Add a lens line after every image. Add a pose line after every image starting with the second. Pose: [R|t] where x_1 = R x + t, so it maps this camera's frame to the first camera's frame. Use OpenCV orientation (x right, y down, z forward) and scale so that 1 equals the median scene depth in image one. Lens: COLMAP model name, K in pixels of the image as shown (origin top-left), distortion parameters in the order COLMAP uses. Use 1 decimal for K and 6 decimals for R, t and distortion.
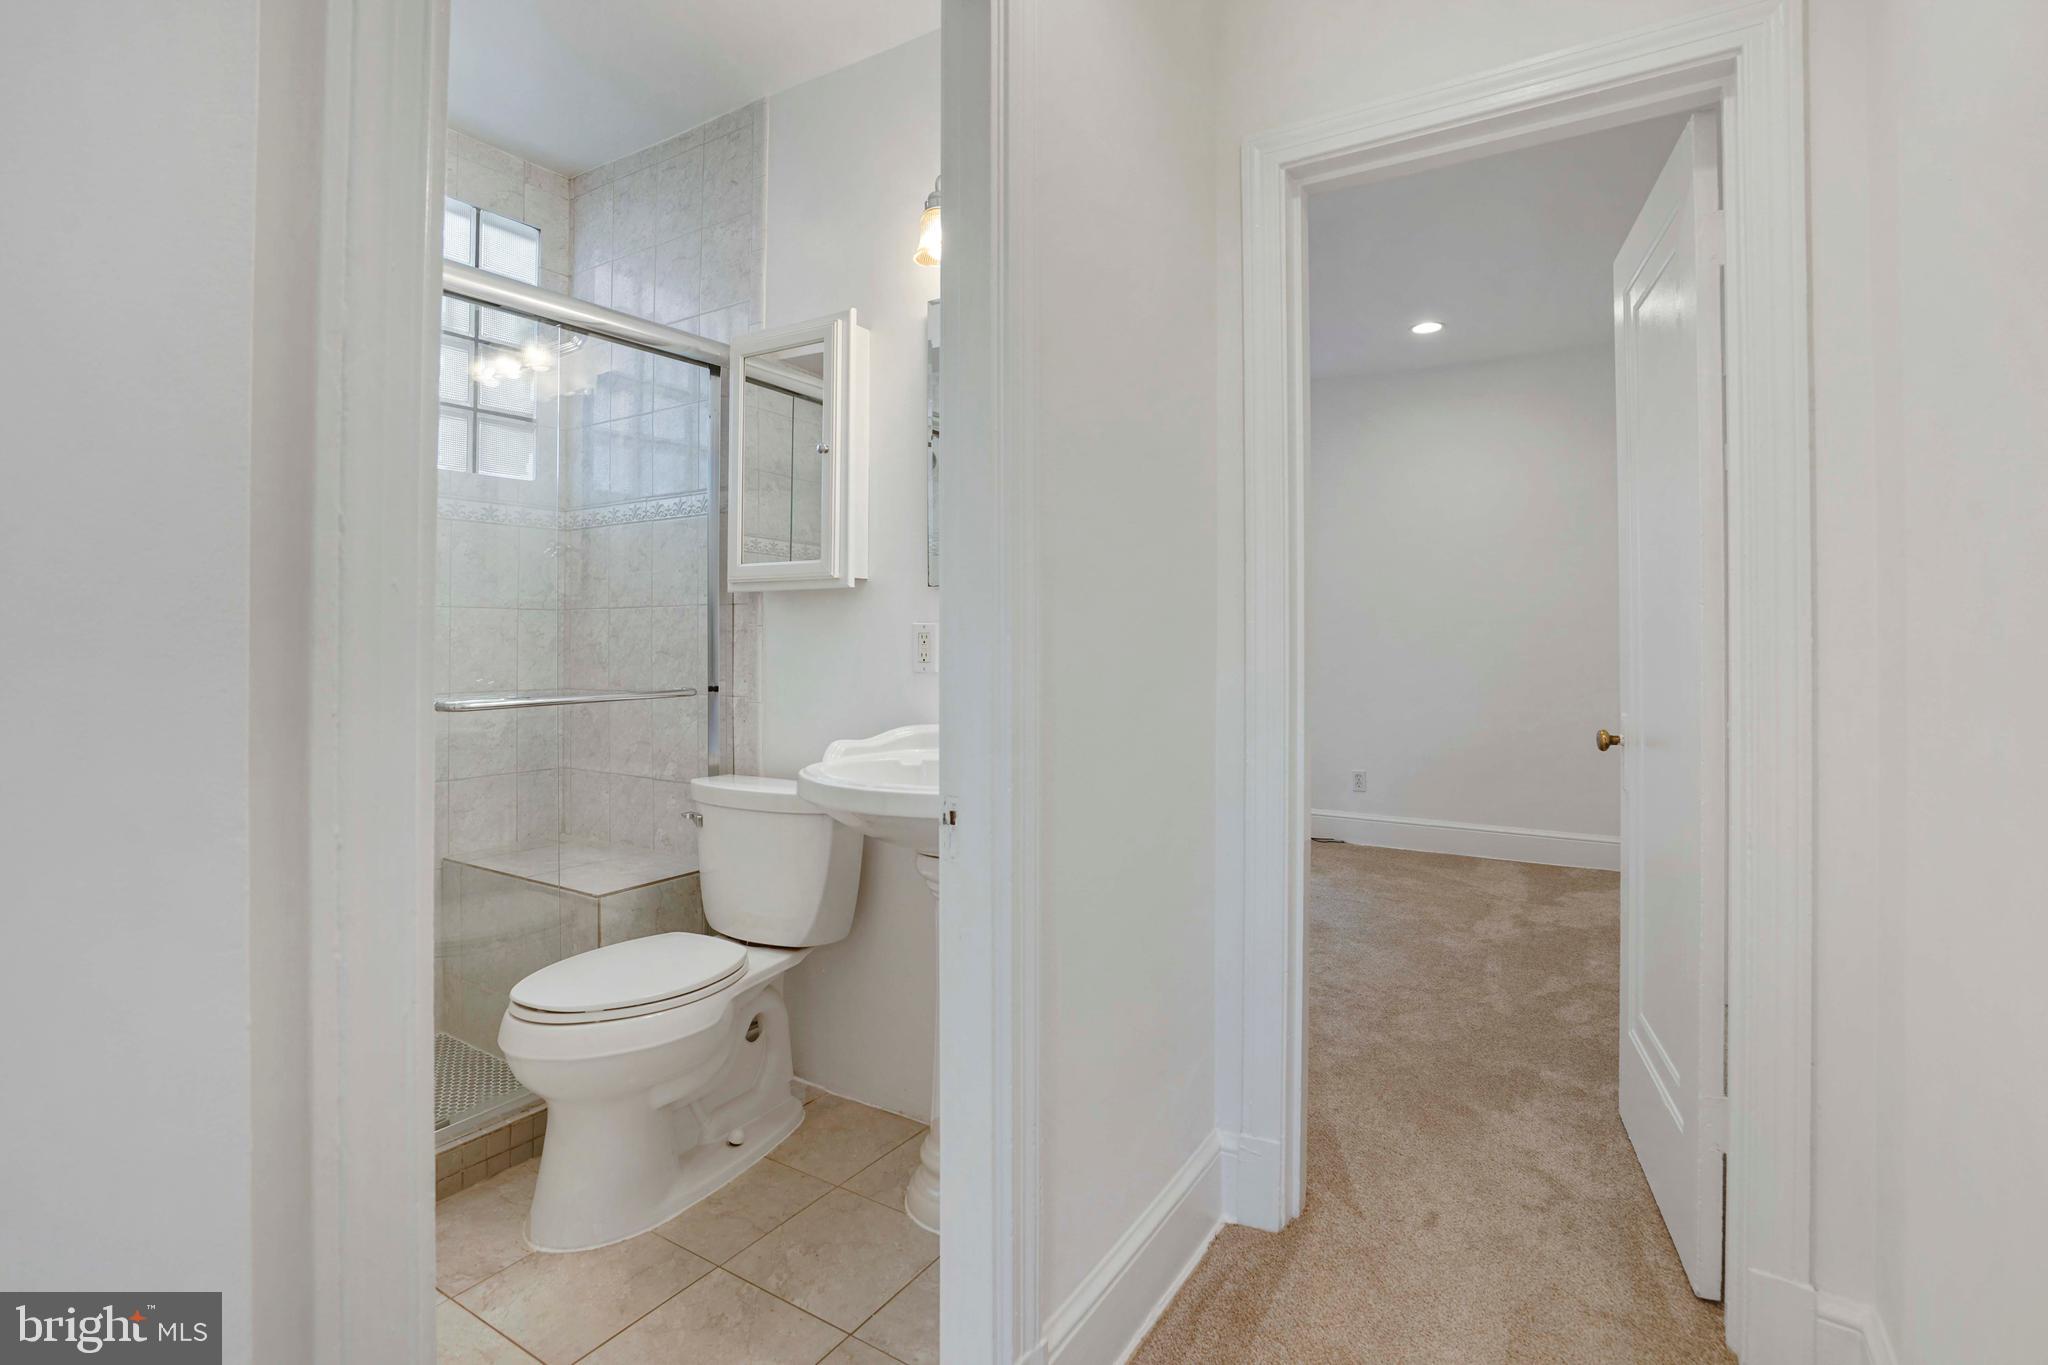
lens RADIAL K [[969.8, 0, 1019.9], [0, 969.8, 620.0], [0, 0, 1]] dist [-0.058635, 0.000400]
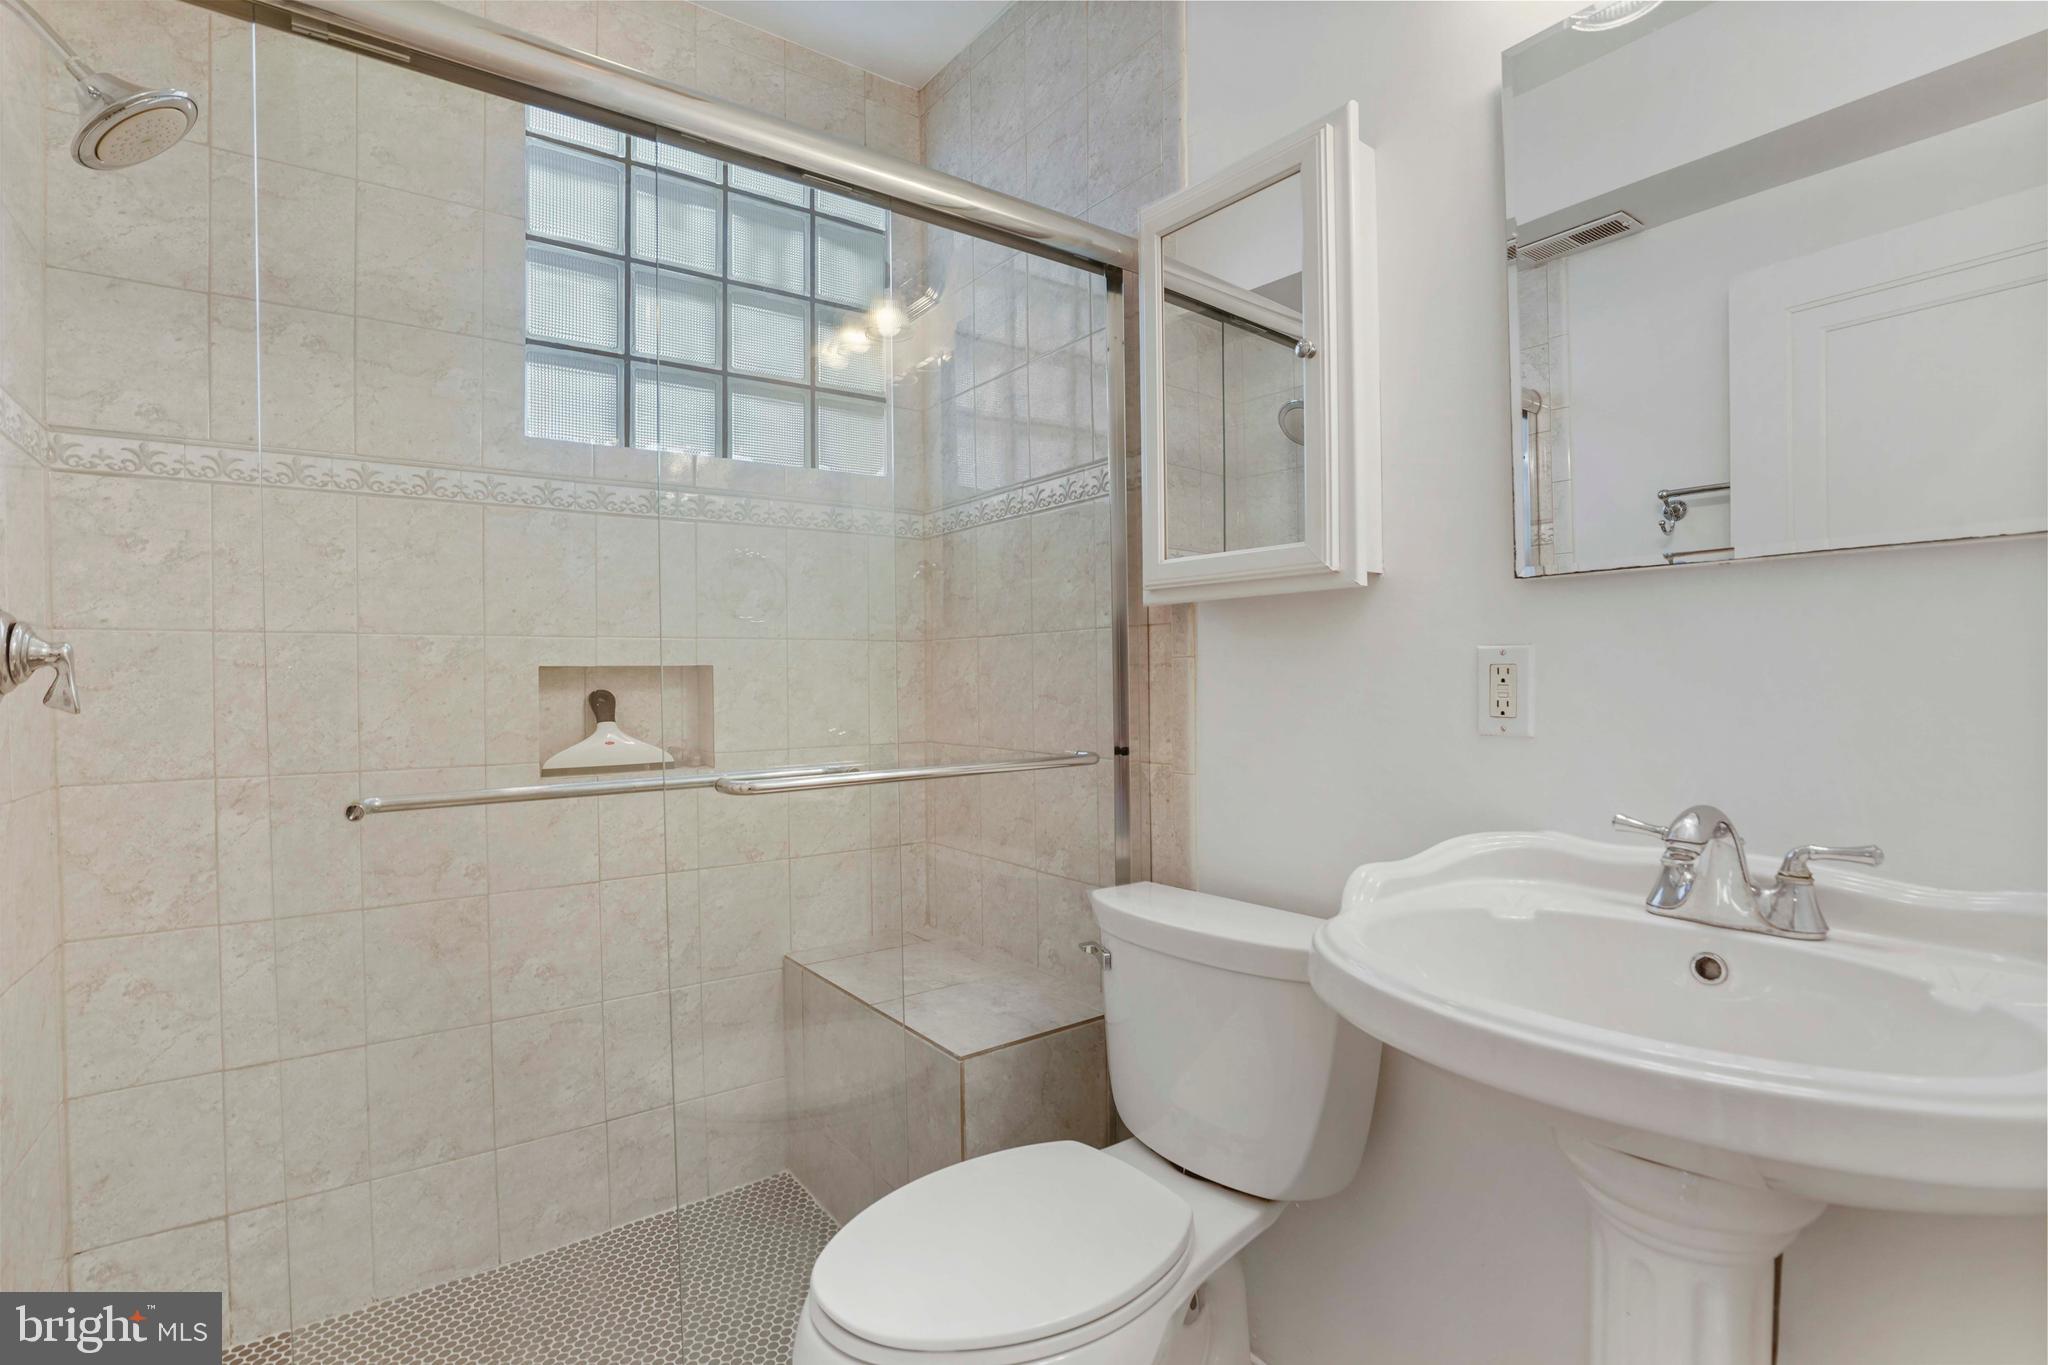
lens RADIAL K [[951.1, 0, 1024.0], [0, 951.1, 682.5], [0, 0, 1]] dist [0.001105, 0.000109]
pose [[0.931698, -0.004656, -0.363204, -0.138007], [0.014657, 0.999585, 0.024784, 0.005819], [0.362938, -0.028415, 0.931380, 0.353835]]
